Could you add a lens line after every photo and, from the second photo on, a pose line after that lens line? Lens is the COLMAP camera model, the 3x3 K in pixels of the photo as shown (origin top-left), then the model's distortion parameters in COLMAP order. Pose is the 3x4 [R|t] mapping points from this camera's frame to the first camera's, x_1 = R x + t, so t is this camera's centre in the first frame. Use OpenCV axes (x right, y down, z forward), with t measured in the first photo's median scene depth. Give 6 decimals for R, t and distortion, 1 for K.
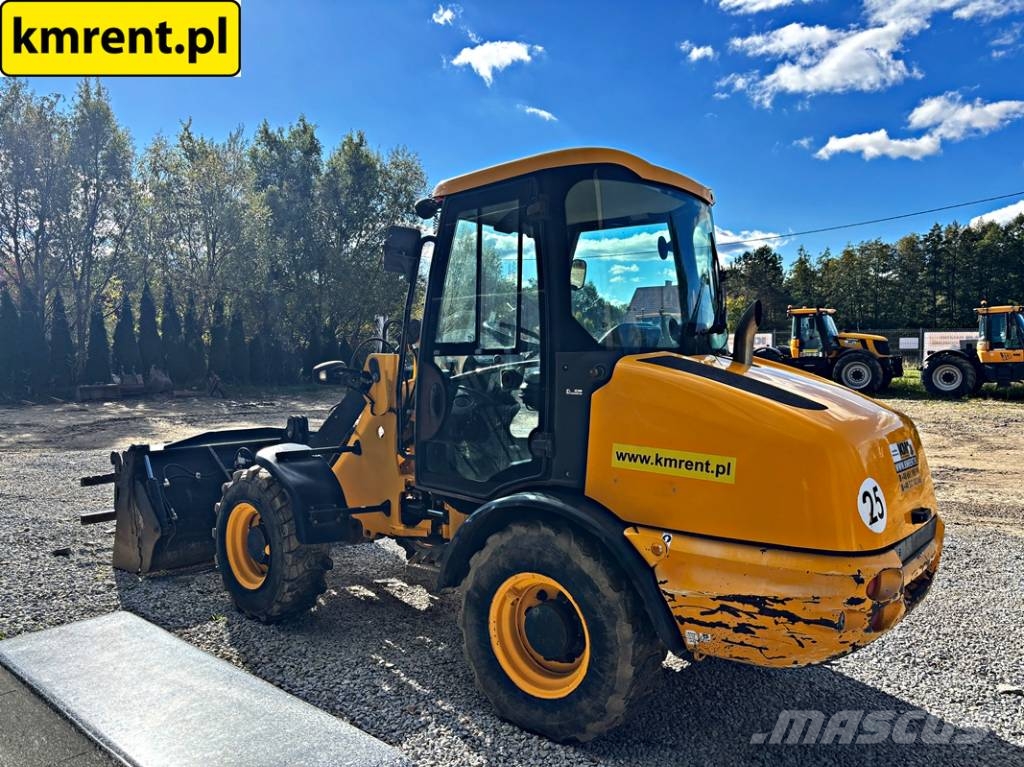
lens RADIAL K [[789.0, 0, 510.9], [0, 789.0, 366.3], [0, 0, 1]] dist [0.010566, 0.004744]
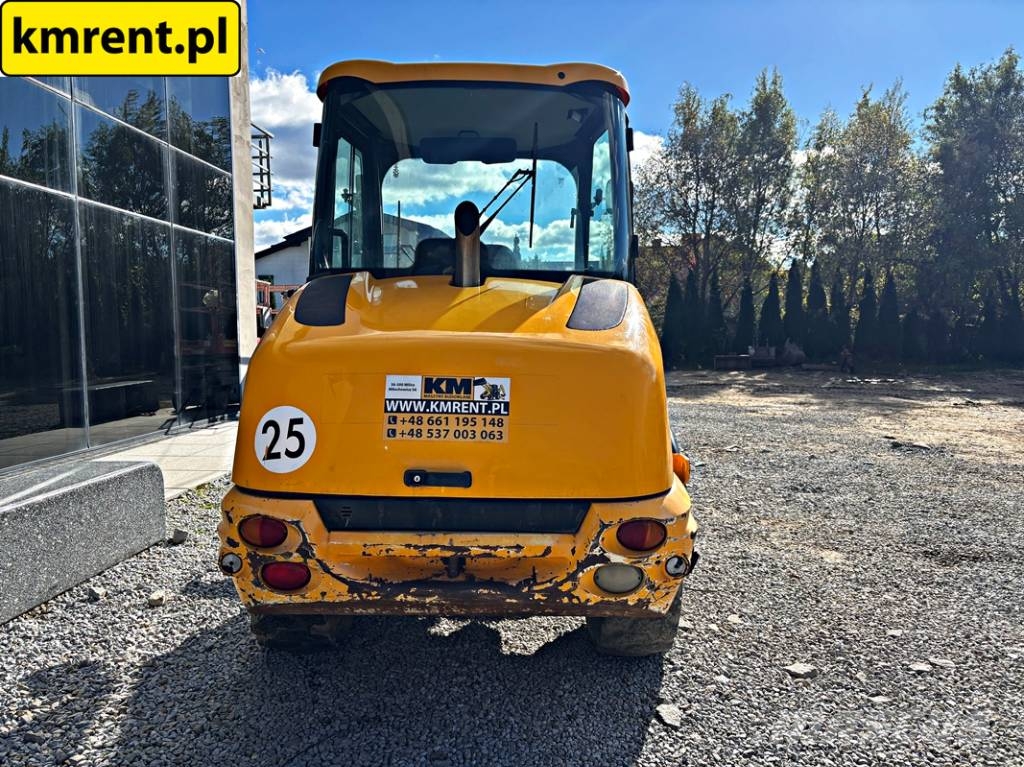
lens RADIAL K [[785.6, 0, 506.9], [0, 785.6, 375.8], [0, 0, 1]] dist [0.055434, -0.070578]
pose [[0.608394, 0.043349, -0.792450, 1.074165], [-0.015164, 0.998960, 0.043004, 0.063222], [0.793490, -0.014147, 0.608419, 0.601247]]
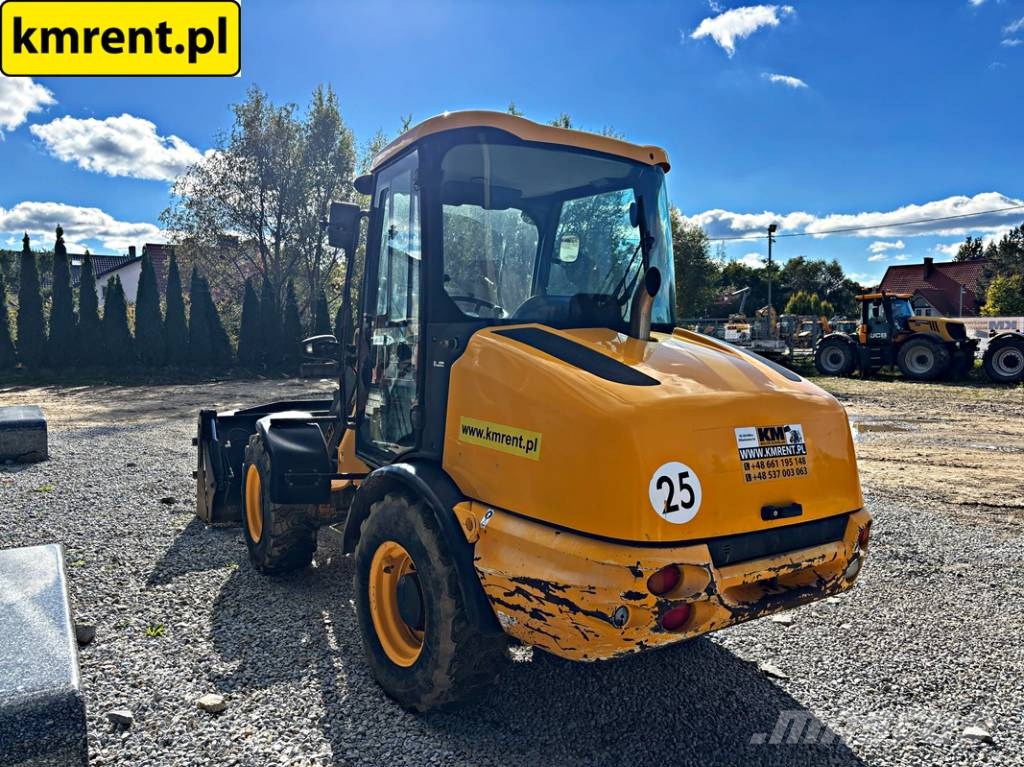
lens RADIAL K [[783.2, 0, 508.9], [0, 783.2, 380.1], [0, 0, 1]] dist [0.059417, -0.069590]
pose [[0.955092, 0.021245, -0.295545, 0.467321], [-0.010474, 0.999224, 0.037980, 0.015550], [0.296123, -0.033179, 0.954573, 0.091066]]
